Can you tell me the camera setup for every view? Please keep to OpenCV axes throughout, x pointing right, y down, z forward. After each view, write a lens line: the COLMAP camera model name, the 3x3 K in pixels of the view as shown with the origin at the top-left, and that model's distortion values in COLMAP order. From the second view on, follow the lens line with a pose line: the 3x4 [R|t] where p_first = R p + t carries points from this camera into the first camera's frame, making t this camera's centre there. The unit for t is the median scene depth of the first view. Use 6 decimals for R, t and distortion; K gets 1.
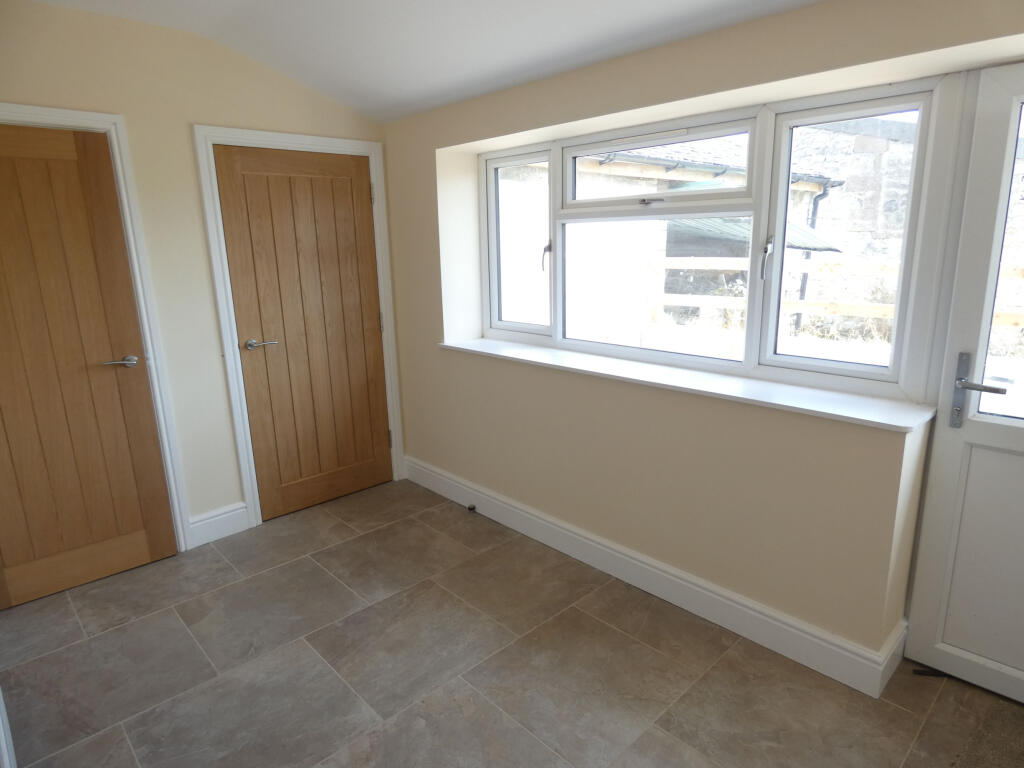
lens RADIAL K [[617.7, 0, 516.3], [0, 617.7, 384.4], [0, 0, 1]] dist [-0.002270, 0.026798]
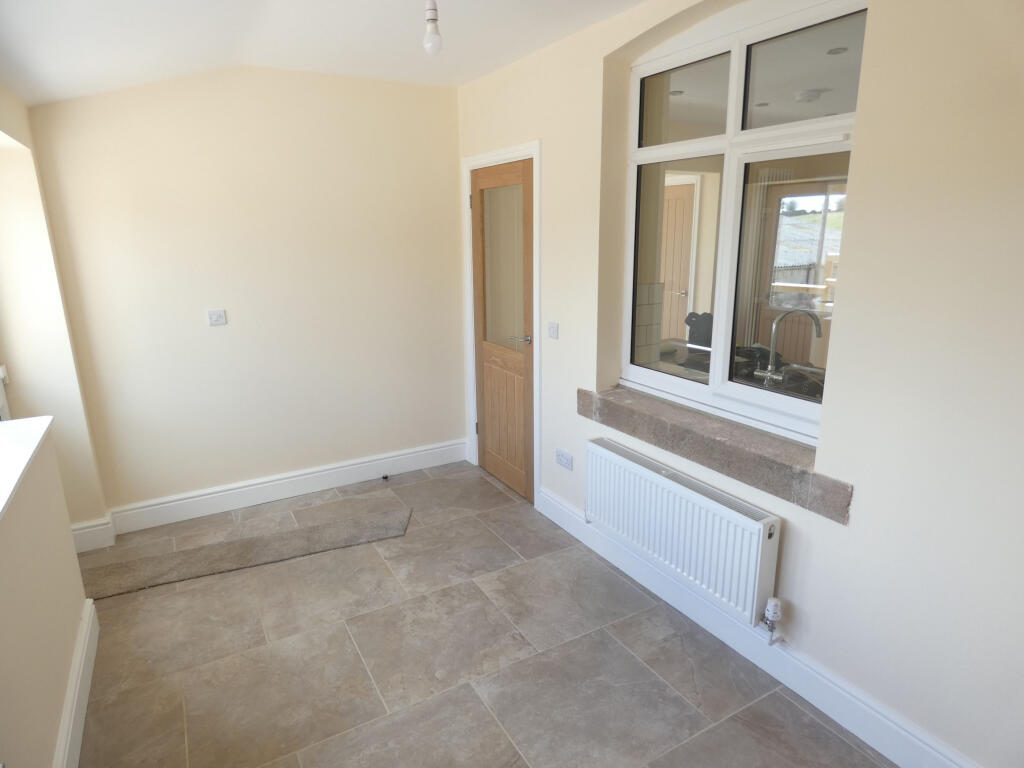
lens RADIAL K [[617.7, 0, 516.3], [0, 617.7, 384.4], [0, 0, 1]] dist [-0.002270, 0.026798]
pose [[-0.971286, -0.014072, 0.237497, -0.537921], [0.098960, 0.883901, 0.457084, -0.428275], [-0.216356, 0.467462, -0.857129, 1.634652]]
